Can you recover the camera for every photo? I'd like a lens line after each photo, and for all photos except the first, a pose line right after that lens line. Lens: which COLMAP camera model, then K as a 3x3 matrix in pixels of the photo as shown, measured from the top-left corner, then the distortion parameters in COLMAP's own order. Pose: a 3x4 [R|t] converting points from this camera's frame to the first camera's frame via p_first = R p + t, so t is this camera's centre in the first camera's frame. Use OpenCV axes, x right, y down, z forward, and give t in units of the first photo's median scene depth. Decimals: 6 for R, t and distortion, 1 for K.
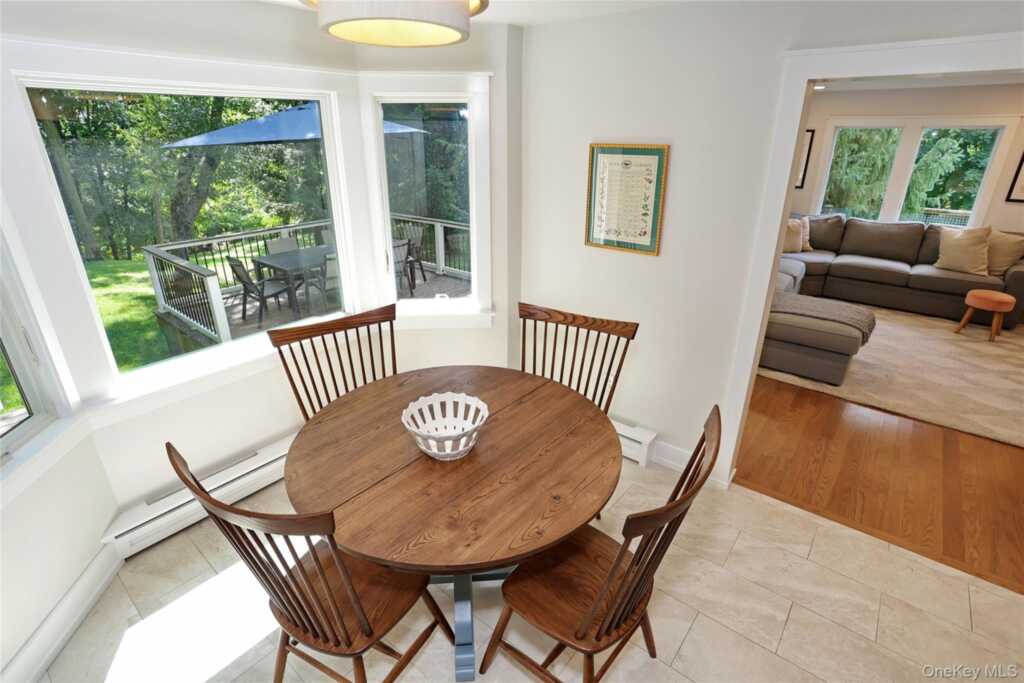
lens RADIAL K [[505.4, 0, 506.8], [0, 505.4, 341.6], [0, 0, 1]] dist [-0.014640, 0.004330]
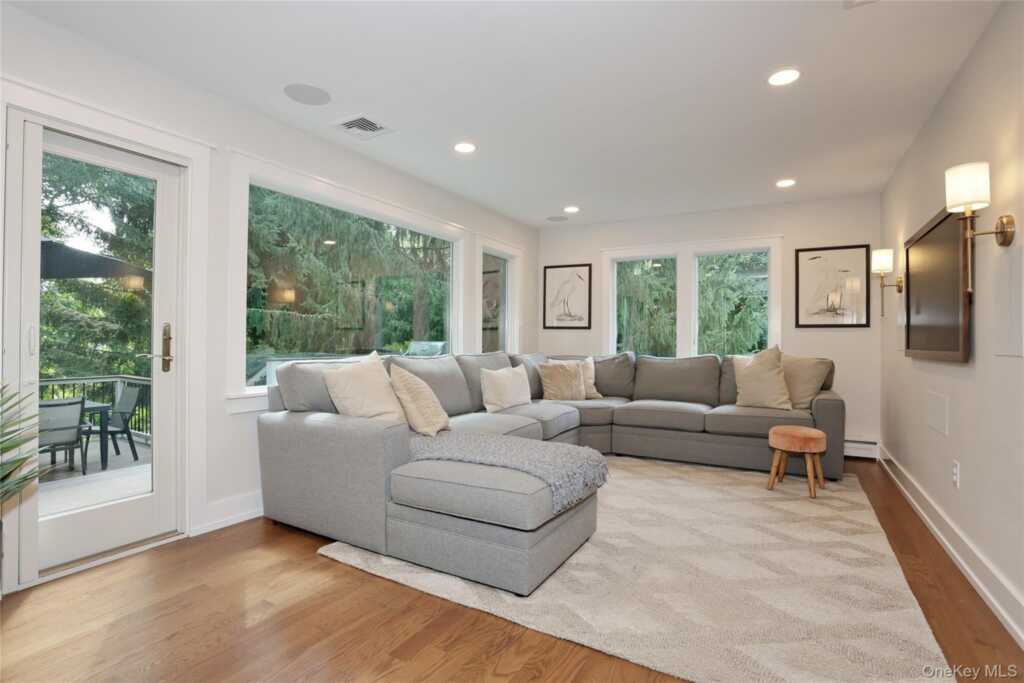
lens RADIAL K [[505.4, 0, 515.3], [0, 505.4, 336.8], [0, 0, 1]] dist [-0.014640, 0.004330]
pose [[0.986548, 0.002312, 0.163453, 0.431259], [0.062096, 0.919650, -0.387800, 0.034000], [-0.151216, 0.392733, 0.907135, 0.340220]]
